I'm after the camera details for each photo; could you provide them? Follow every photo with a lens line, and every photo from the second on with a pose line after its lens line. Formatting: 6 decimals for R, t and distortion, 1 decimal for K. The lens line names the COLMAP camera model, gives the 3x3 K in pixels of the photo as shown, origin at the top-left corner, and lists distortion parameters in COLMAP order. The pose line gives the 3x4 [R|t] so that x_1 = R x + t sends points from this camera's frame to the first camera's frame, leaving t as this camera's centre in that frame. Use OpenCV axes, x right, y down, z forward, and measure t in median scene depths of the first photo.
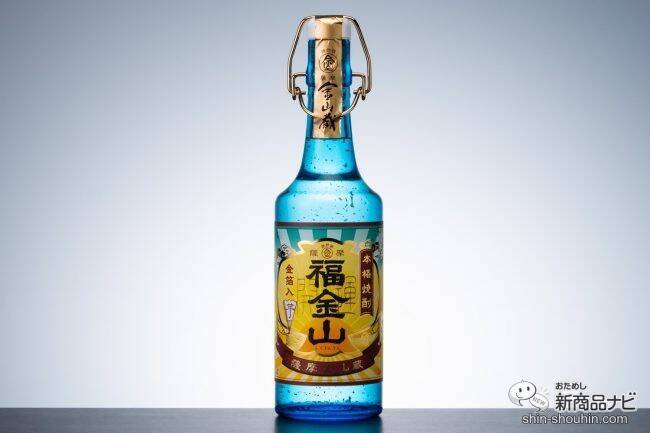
lens RADIAL K [[2076.2, 0, 325.2], [0, 2076.2, 216.4], [0, 0, 1]] dist [-0.258216, 0.000000]
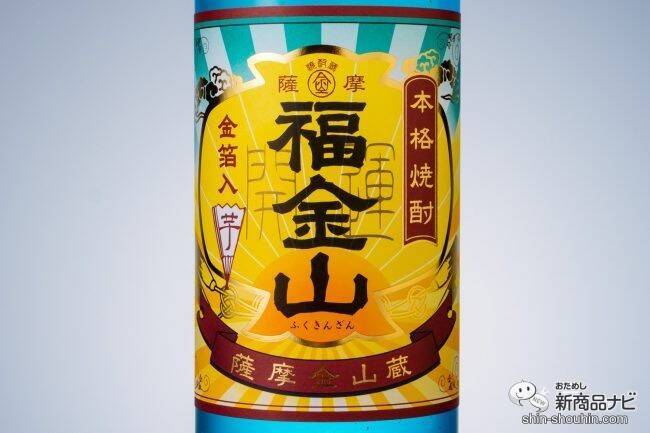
lens RADIAL K [[2004.6, 0, 322.3], [0, 2004.6, 216.3], [0, 0, 1]] dist [-0.052382, 0.000000]
pose [[0.999984, 0.001861, 0.005250, -0.000927], [-0.001855, 0.999998, -0.001114, 0.043106], [-0.005252, 0.001104, 0.999986, 0.616425]]
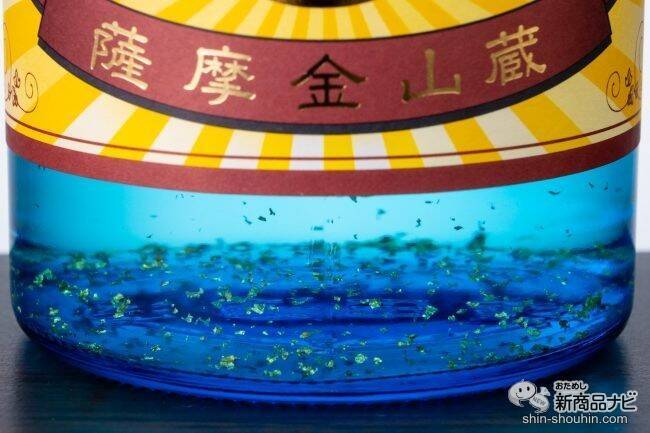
lens RADIAL K [[2430.9, 0, 324.4], [0, 2430.9, 215.7], [0, 0, 1]] dist [0.036587, 0.000000]
pose [[0.998512, -0.010541, 0.053511, -0.008619], [0.001389, 0.985742, 0.168256, 0.052491], [-0.054522, -0.167931, 0.984290, 0.816741]]
